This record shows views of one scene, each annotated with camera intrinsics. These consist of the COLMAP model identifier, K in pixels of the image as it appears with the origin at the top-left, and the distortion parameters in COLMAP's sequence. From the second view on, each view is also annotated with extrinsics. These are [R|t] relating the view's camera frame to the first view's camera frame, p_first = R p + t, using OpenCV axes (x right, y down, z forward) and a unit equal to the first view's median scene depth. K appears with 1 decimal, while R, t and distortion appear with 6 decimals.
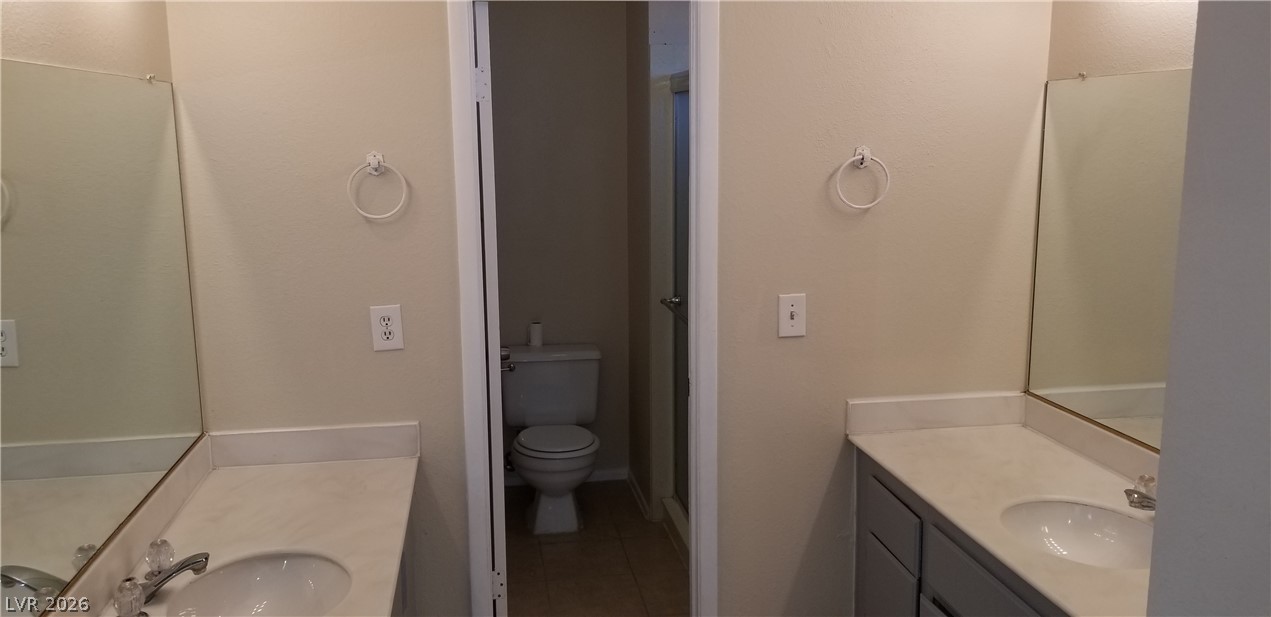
lens RADIAL K [[999.1, 0, 615.5], [0, 999.1, 277.4], [0, 0, 1]] dist [0.089460, -0.188915]
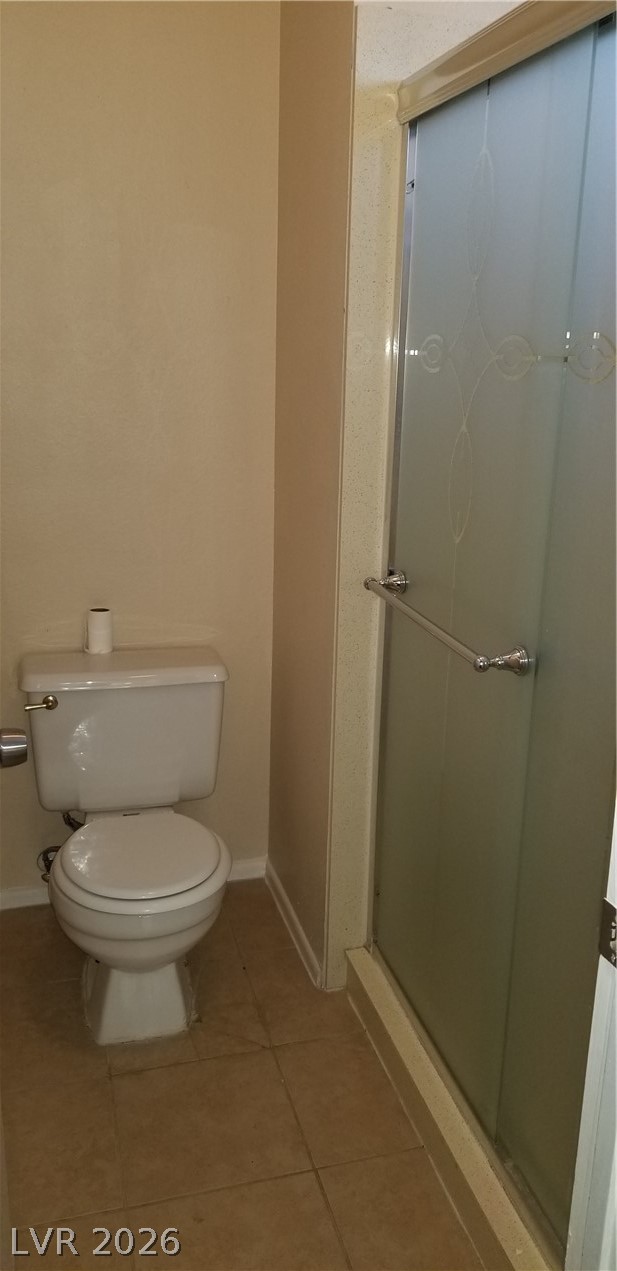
lens RADIAL K [[999.1, 0, 305.4], [0, 999.1, 613.8], [0, 0, 1]] dist [0.089460, -0.188915]
pose [[0.992257, 0.002670, 0.124174, -0.040734], [-0.017476, 0.992825, 0.118293, -0.016239], [-0.122968, -0.119547, 0.985184, 0.505273]]
